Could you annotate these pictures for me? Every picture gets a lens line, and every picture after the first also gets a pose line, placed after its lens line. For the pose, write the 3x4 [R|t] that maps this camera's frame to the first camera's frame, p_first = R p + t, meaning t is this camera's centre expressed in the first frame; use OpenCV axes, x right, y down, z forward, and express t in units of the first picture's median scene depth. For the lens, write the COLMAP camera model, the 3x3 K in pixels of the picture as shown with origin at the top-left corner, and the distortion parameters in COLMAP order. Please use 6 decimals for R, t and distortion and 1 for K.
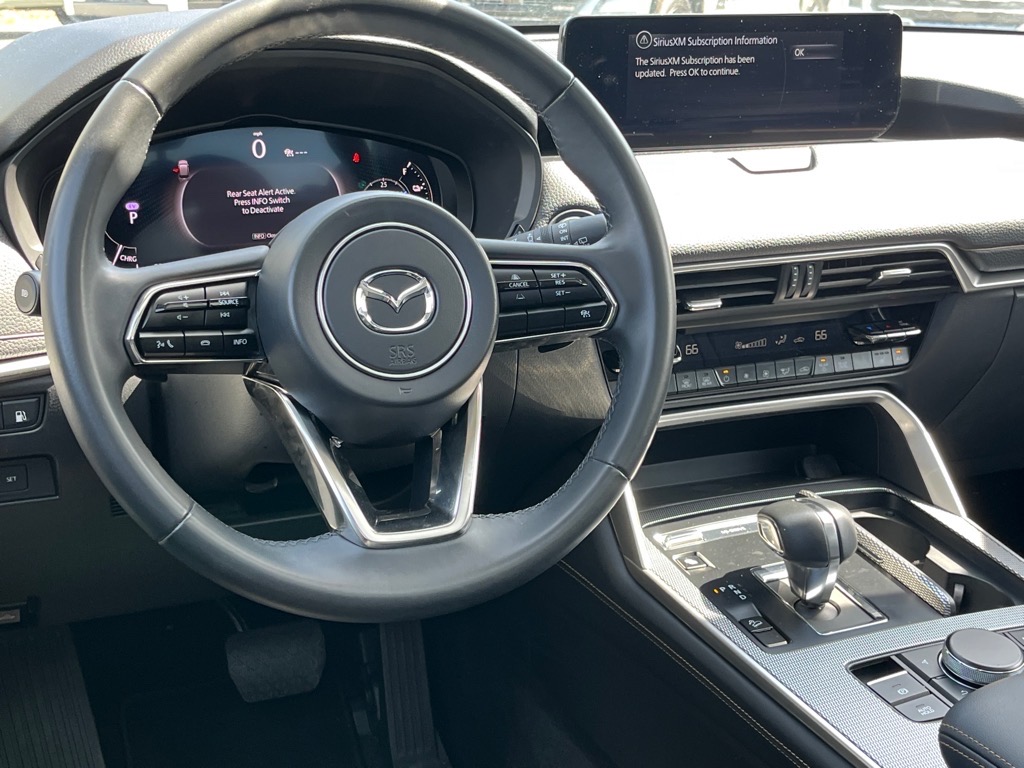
lens RADIAL K [[1411.4, 0, 510.8], [0, 1411.4, 382.2], [0, 0, 1]] dist [0.094066, 0.000000]
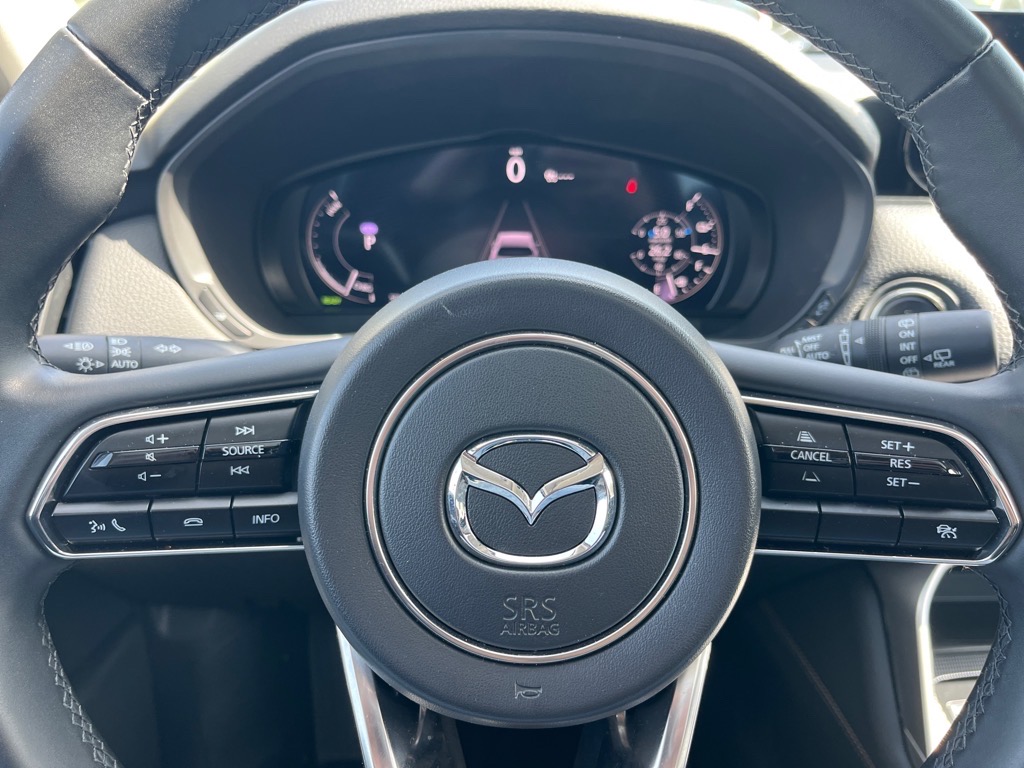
lens RADIAL K [[832.9, 0, 516.1], [0, 832.9, 380.3], [0, 0, 1]] dist [0.000962, 0.008413]
pose [[0.938981, 0.121061, -0.321962, -0.000784], [-0.094052, 0.990710, 0.098222, -0.115331], [0.330862, -0.061947, 0.941644, 0.680417]]
